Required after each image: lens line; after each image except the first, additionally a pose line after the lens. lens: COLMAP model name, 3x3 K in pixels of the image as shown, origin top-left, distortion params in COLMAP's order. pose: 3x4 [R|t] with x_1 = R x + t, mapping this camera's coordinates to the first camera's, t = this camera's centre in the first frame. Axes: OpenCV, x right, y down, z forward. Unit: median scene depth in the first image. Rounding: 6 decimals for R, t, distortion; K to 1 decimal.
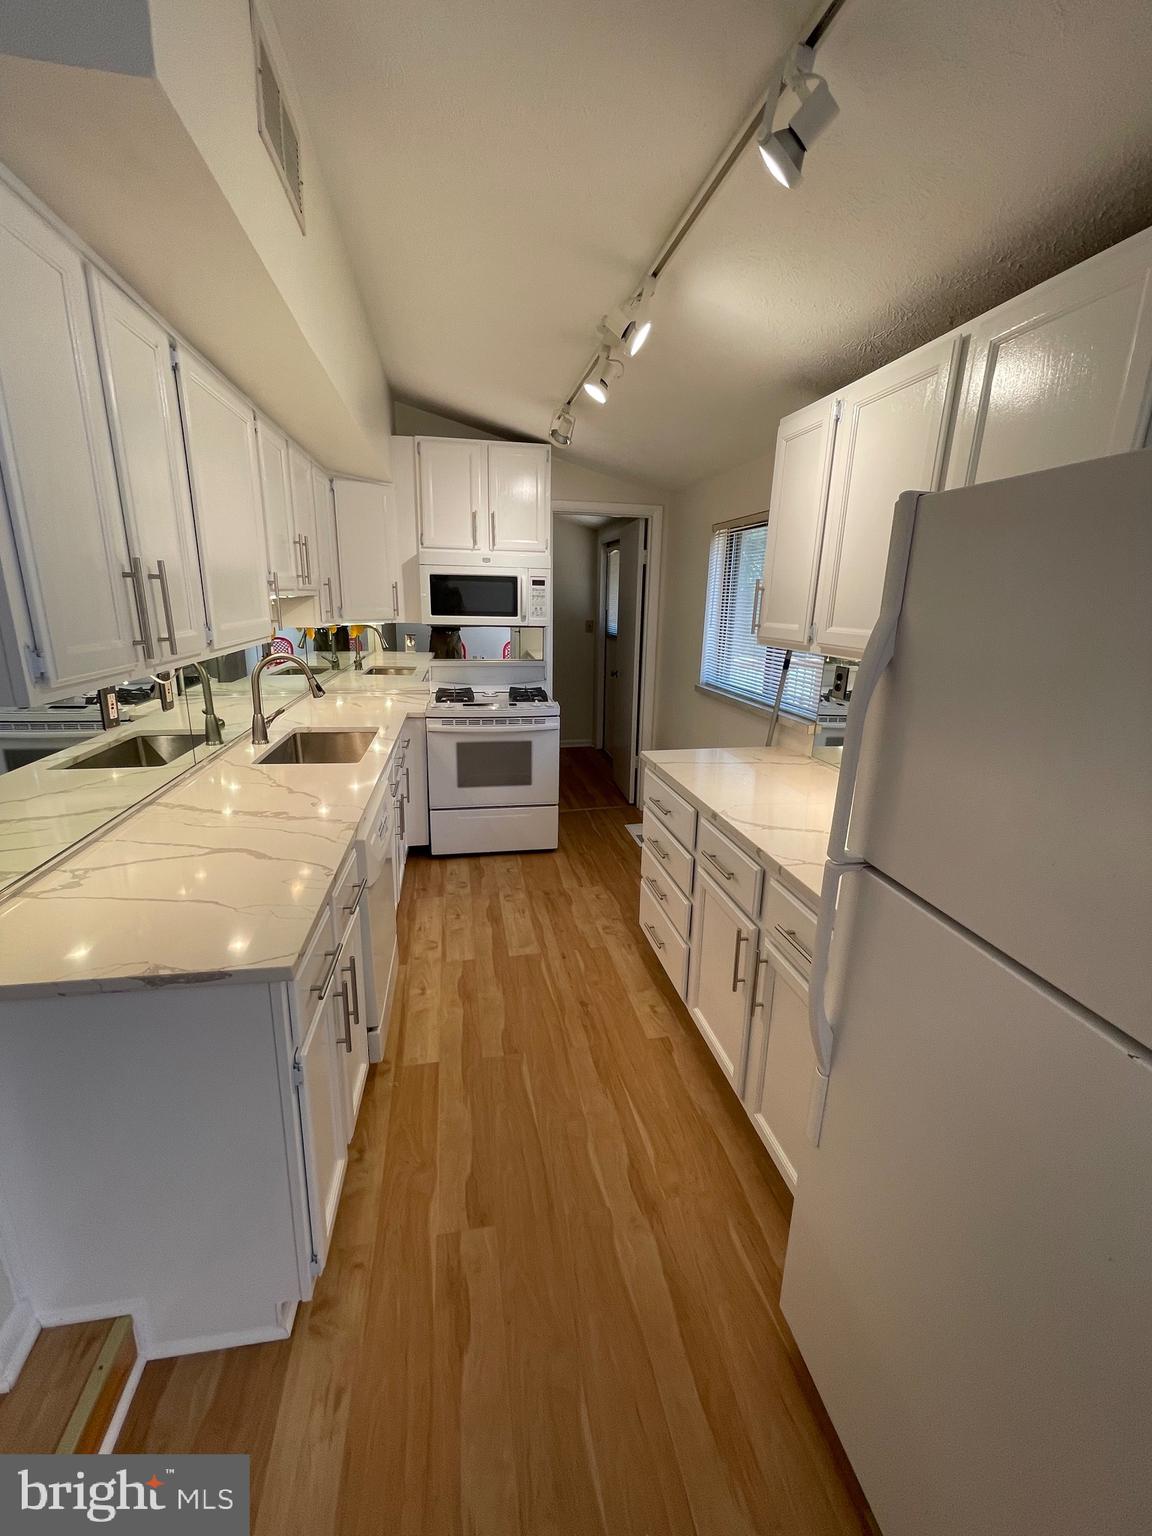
lens RADIAL K [[628.9, 0, 572.7], [0, 628.9, 764.1], [0, 0, 1]] dist [0.002237, 0.001454]
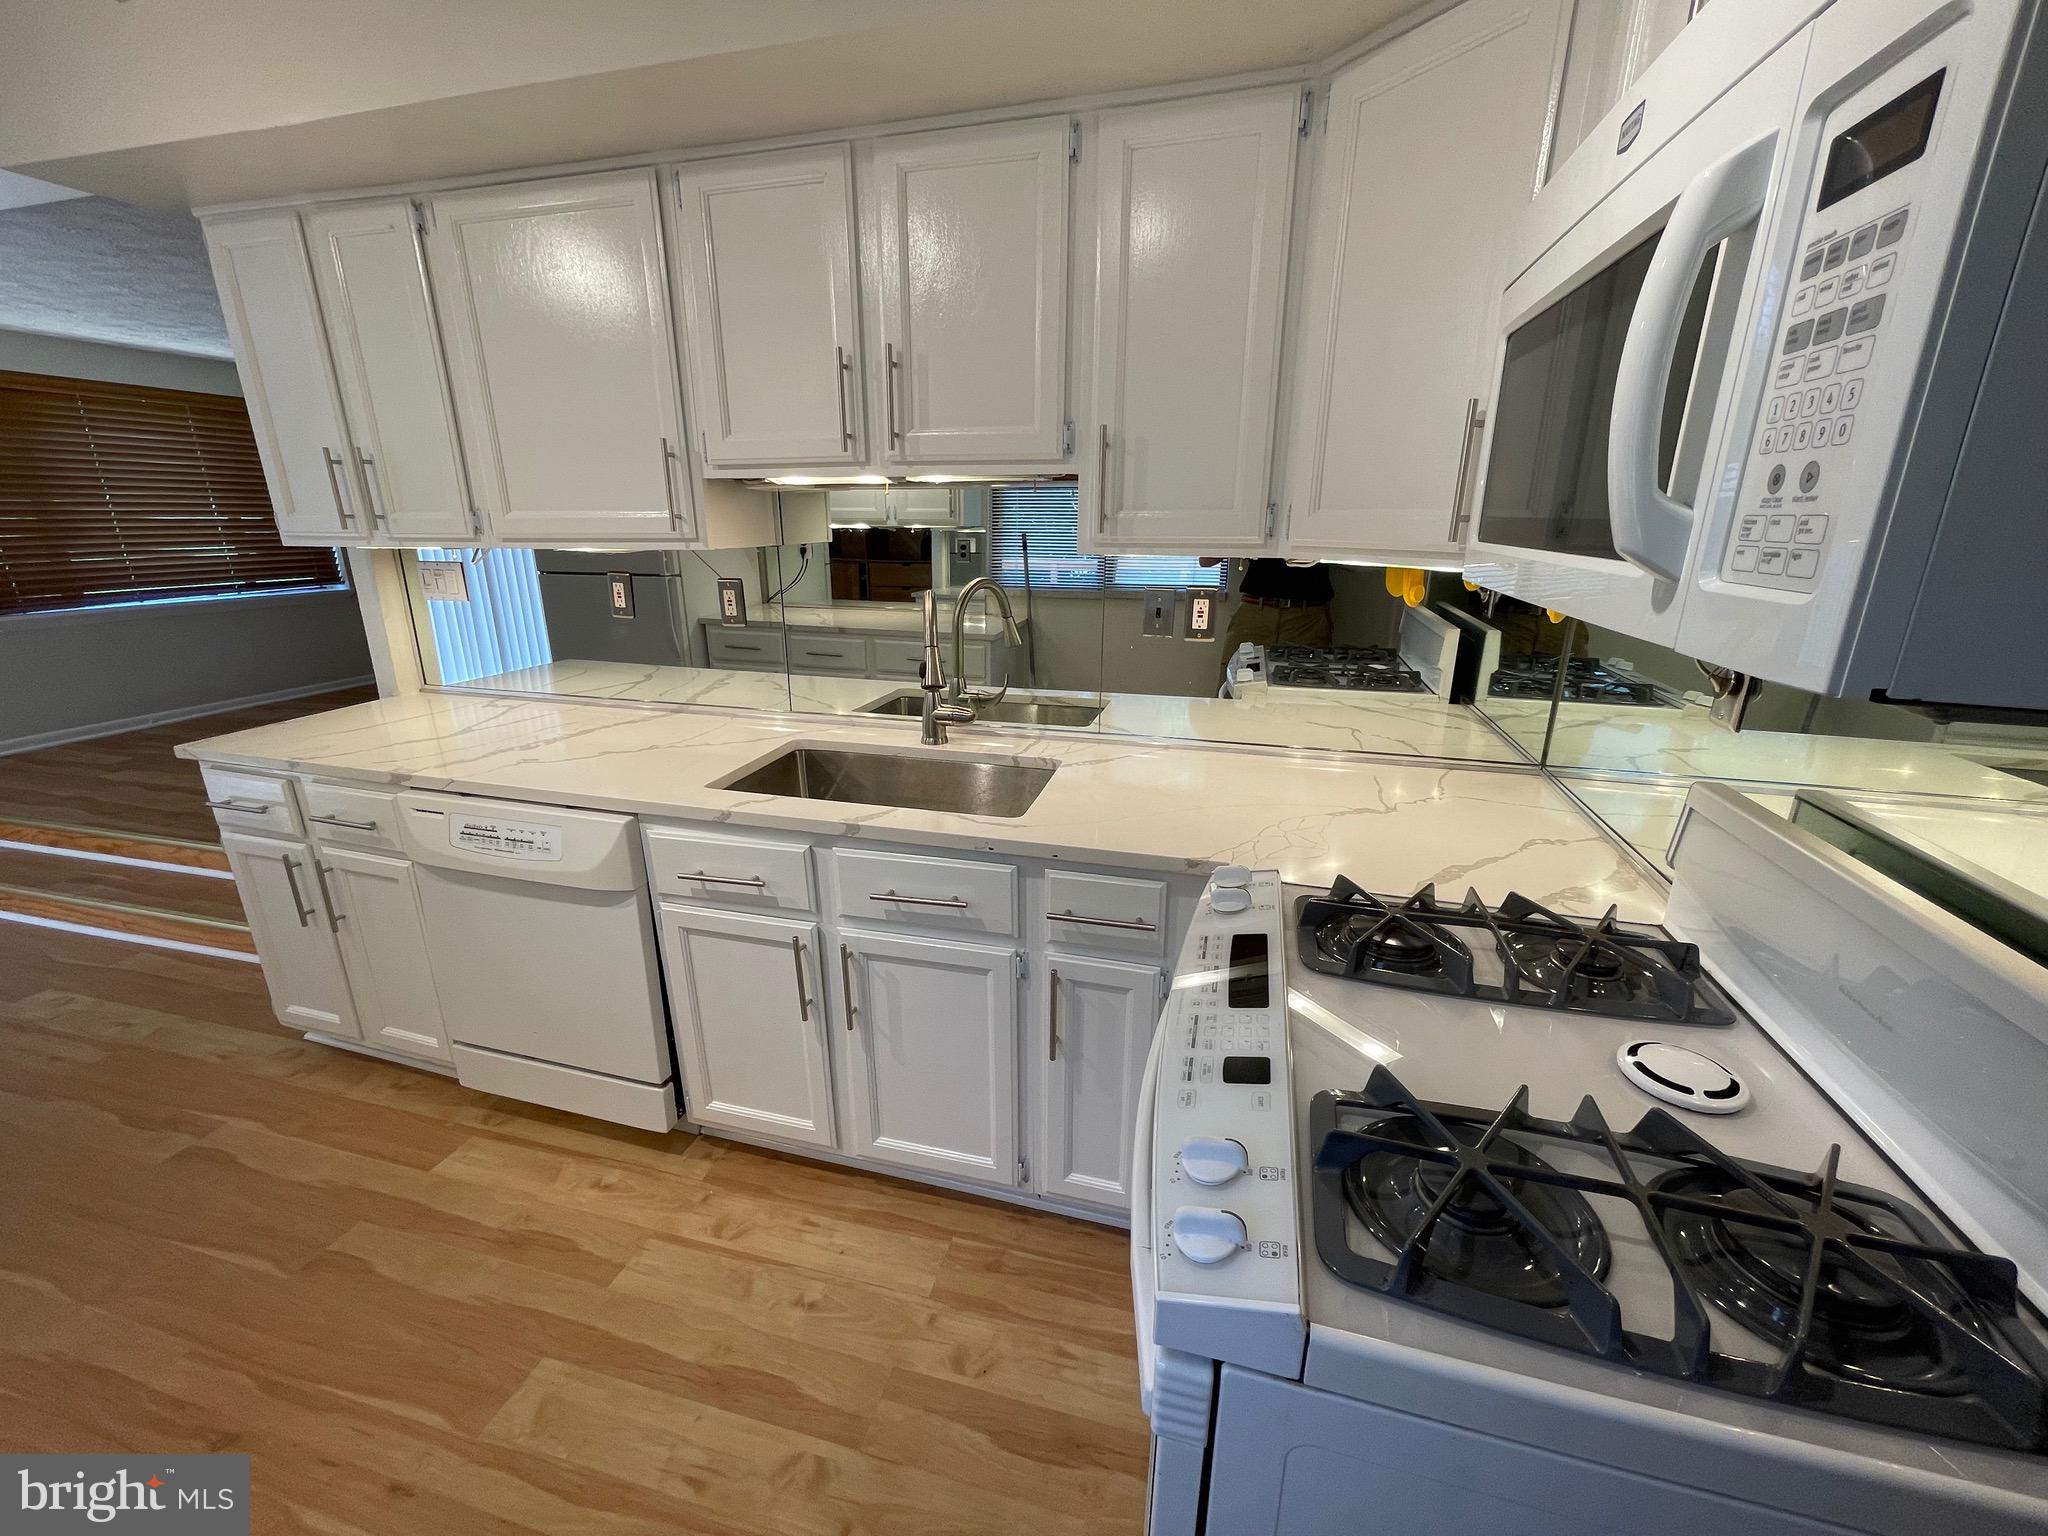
lens RADIAL K [[838.5, 0, 1021.5], [0, 838.5, 768.5], [0, 0, 1]] dist [0.002237, 0.001454]
pose [[-0.435956, 0.241282, -0.867021, 0.141923], [-0.244934, 0.895215, 0.372286, -0.307887], [0.865997, 0.374663, -0.331176, 1.281967]]
